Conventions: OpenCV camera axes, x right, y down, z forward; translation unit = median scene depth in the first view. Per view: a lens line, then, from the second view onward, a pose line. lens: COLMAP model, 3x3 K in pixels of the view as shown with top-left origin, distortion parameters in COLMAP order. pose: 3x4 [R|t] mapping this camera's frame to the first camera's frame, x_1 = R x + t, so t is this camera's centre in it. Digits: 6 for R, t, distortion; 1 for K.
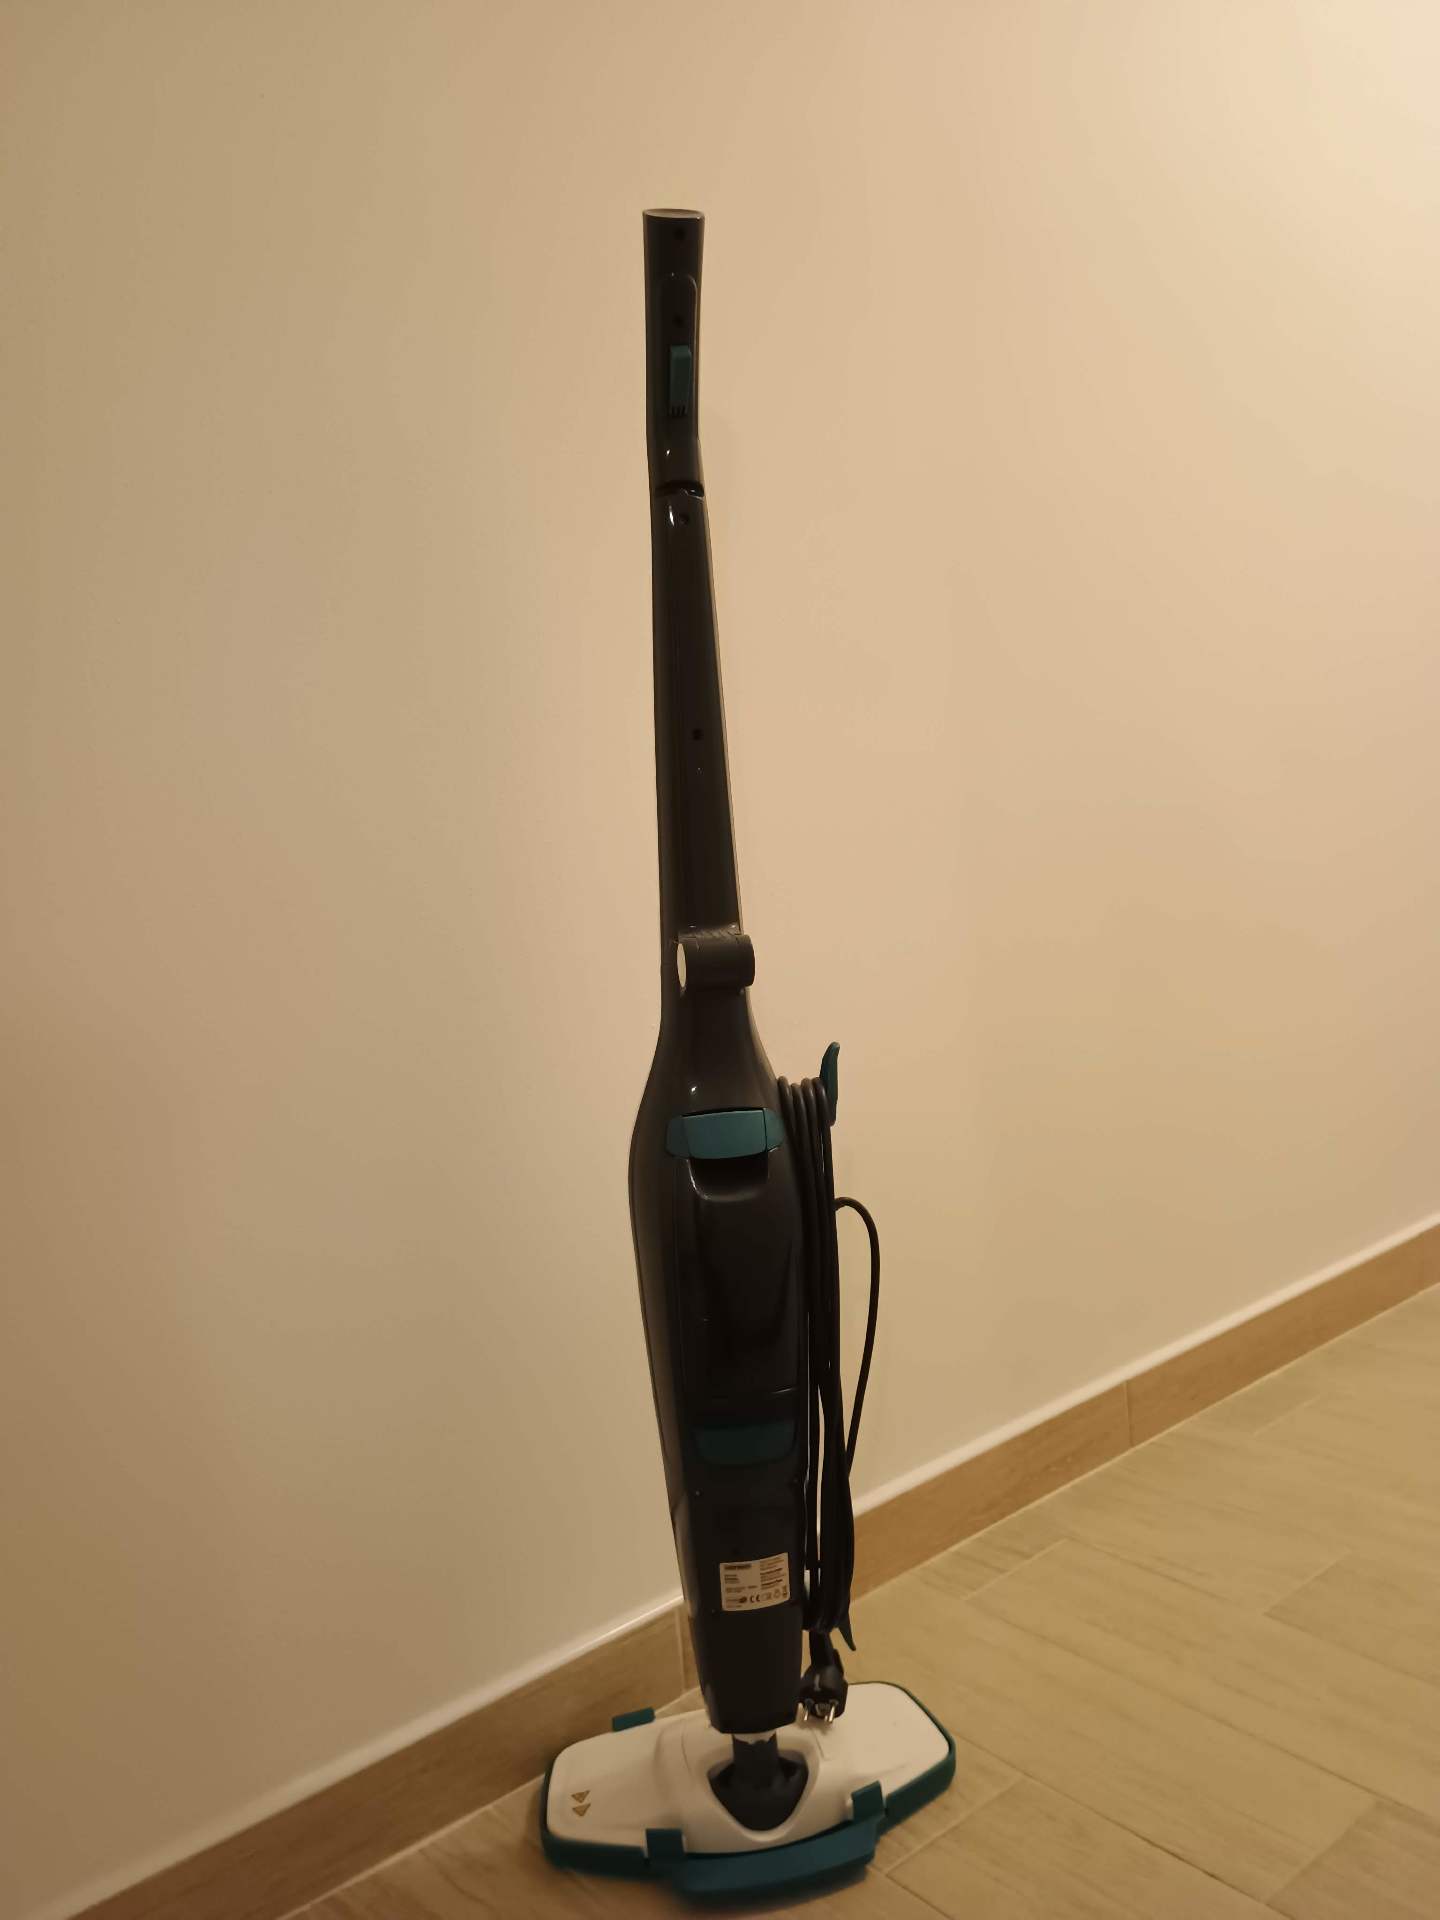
lens RADIAL K [[1672.5, 0, 720.0], [0, 1672.5, 960.0], [0, 0, 1]] dist [0.019937, 0.010148]
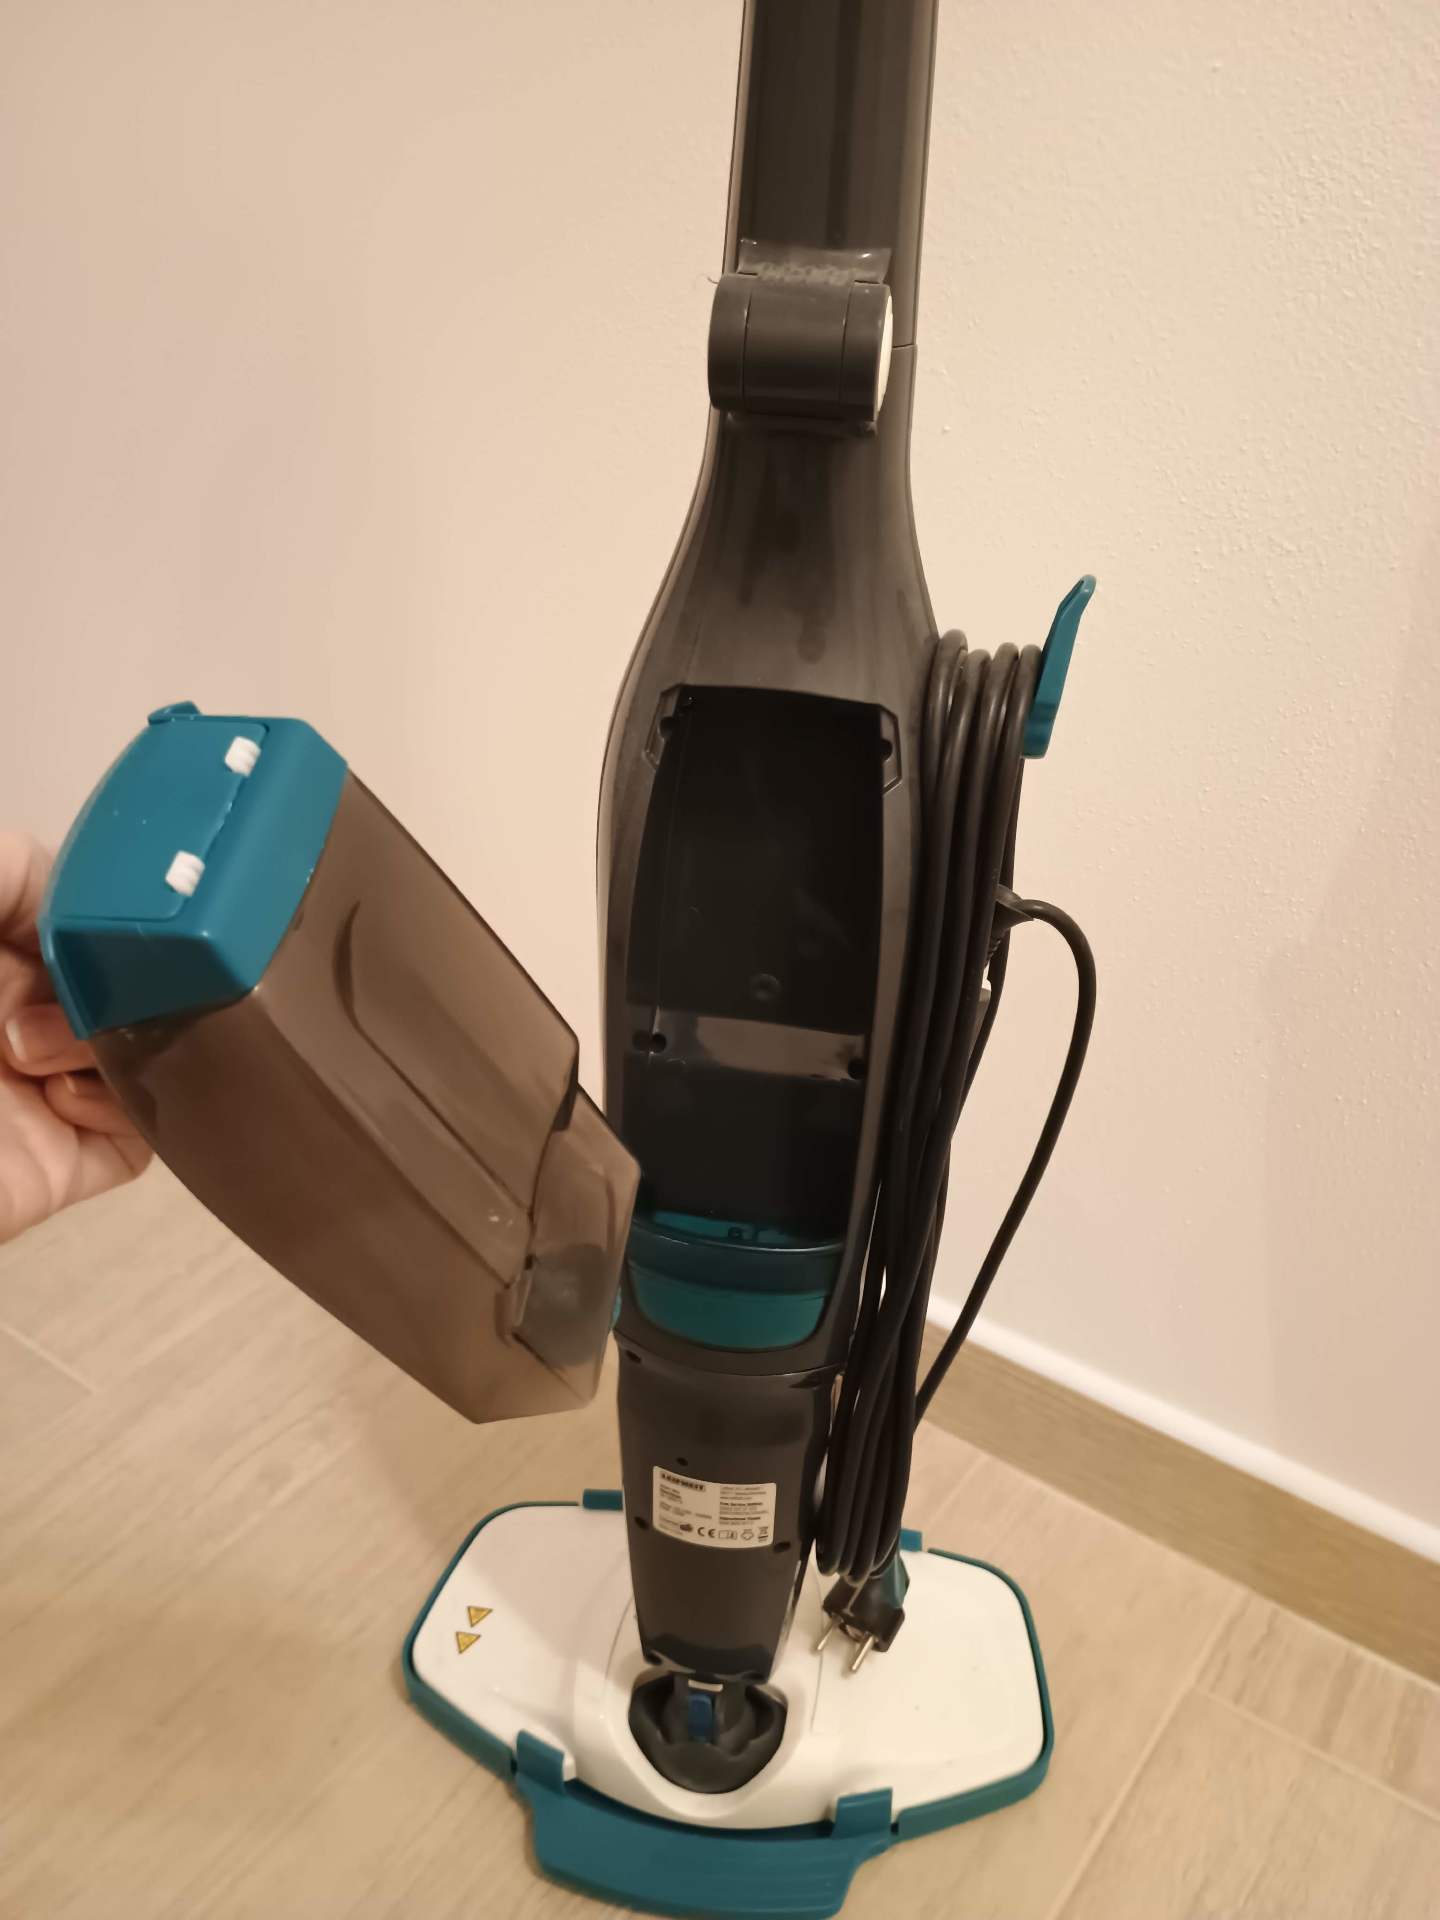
lens RADIAL K [[1672.5, 0, 720.0], [0, 1672.5, 960.0], [0, 0, 1]] dist [0.019937, 0.010148]
pose [[0.932591, 0.251346, -0.259037, 0.123351], [-0.130958, 0.904407, 0.406075, -0.028482], [0.336340, -0.344779, 0.876358, 0.563641]]
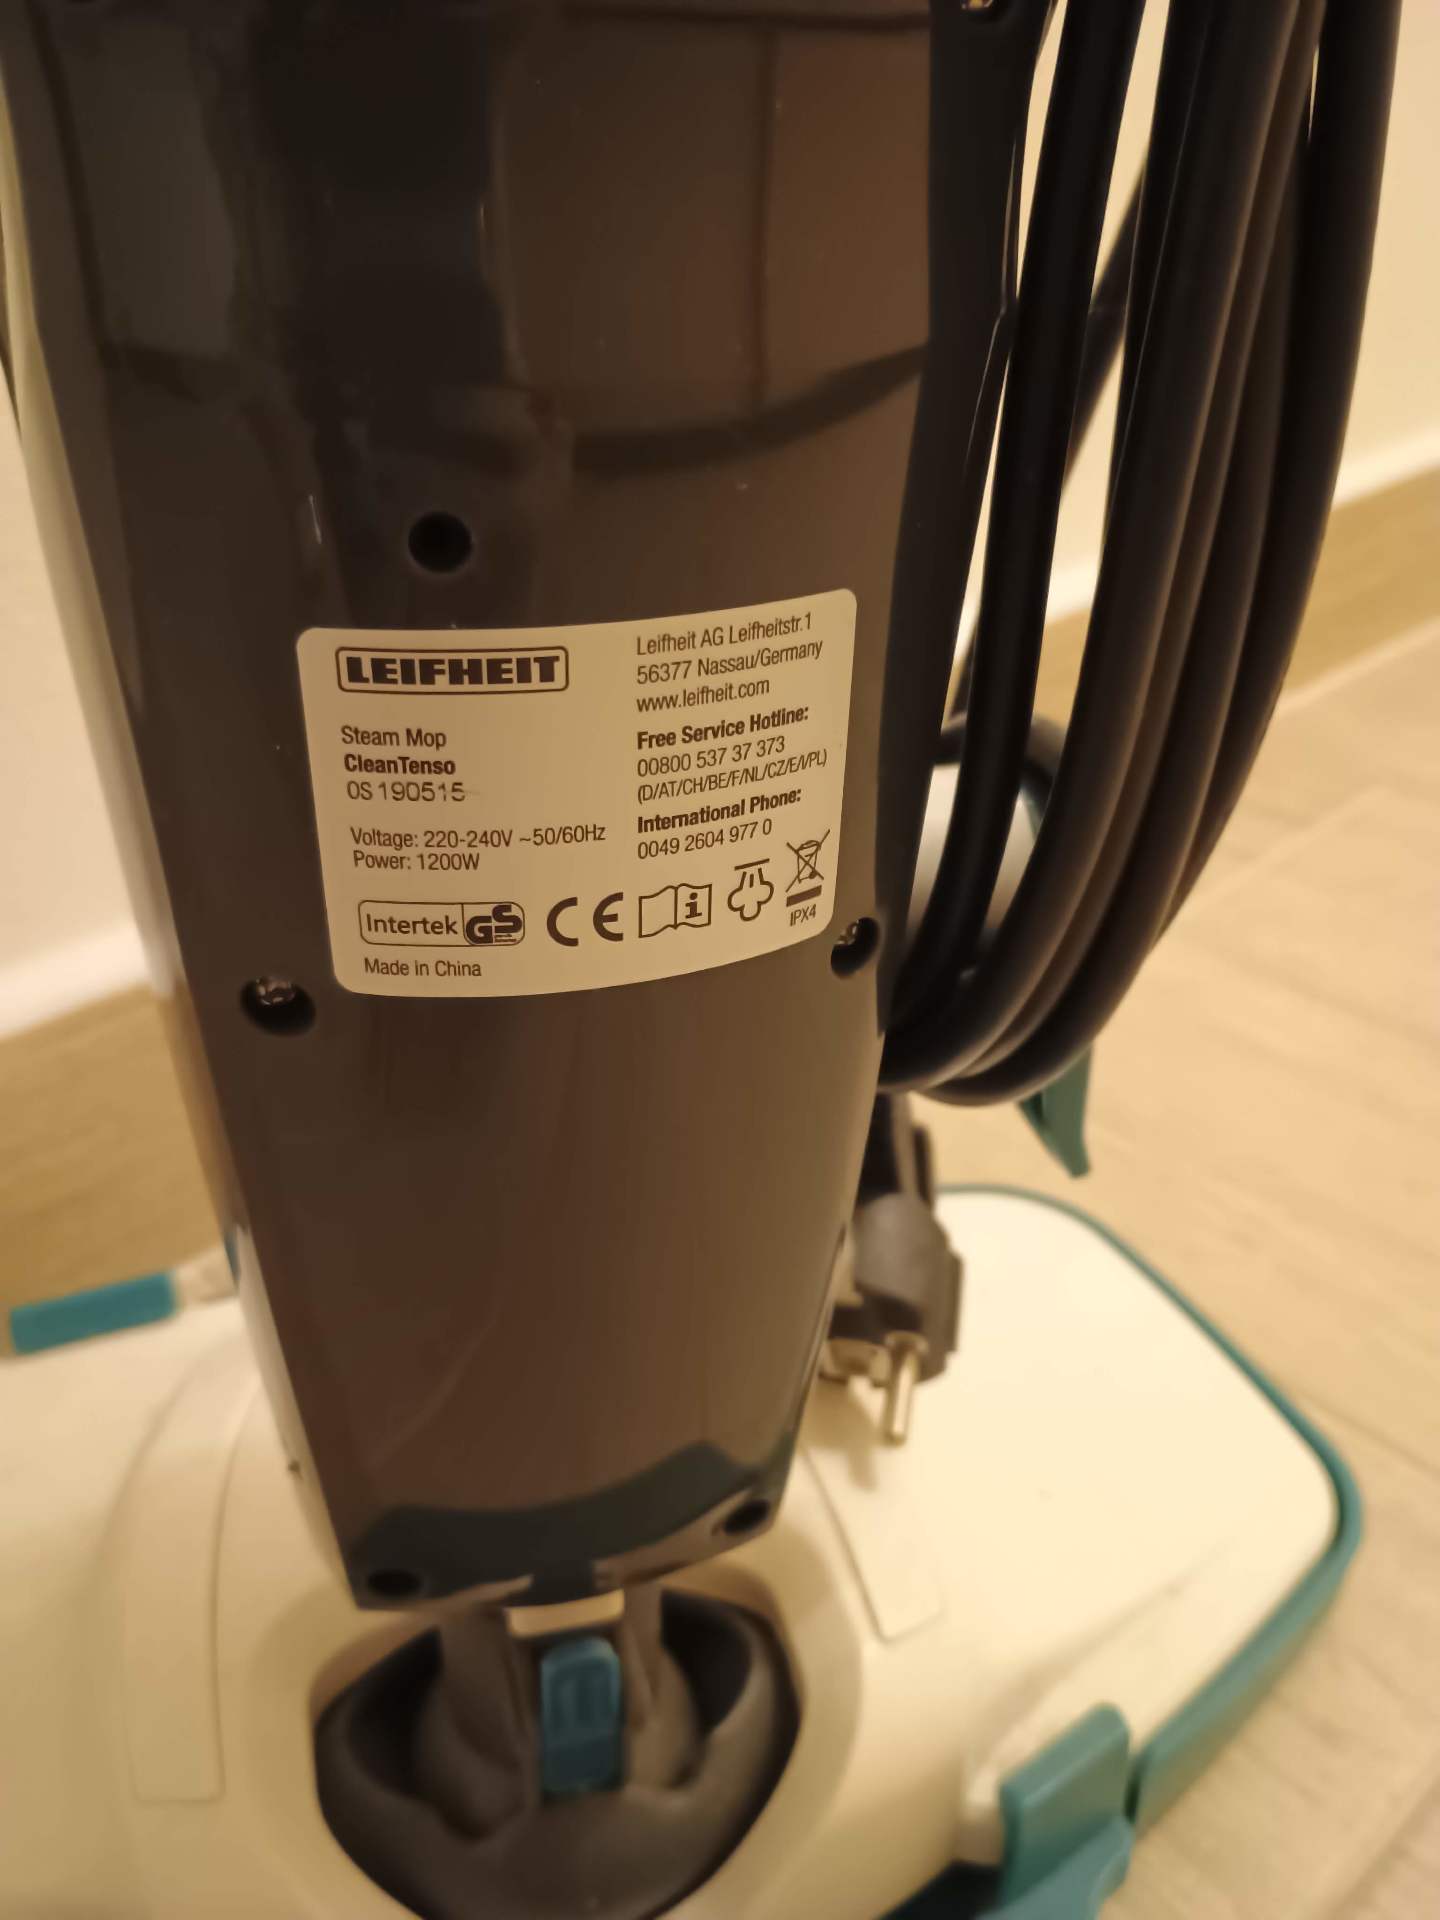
lens RADIAL K [[1672.5, 0, 720.0], [0, 1672.5, 960.0], [0, 0, 1]] dist [0.019937, 0.010148]
pose [[0.993116, 0.033038, 0.112382, 0.016567], [-0.074176, 0.919908, 0.385055, 0.330414], [-0.090659, -0.390740, 0.916026, 0.872302]]
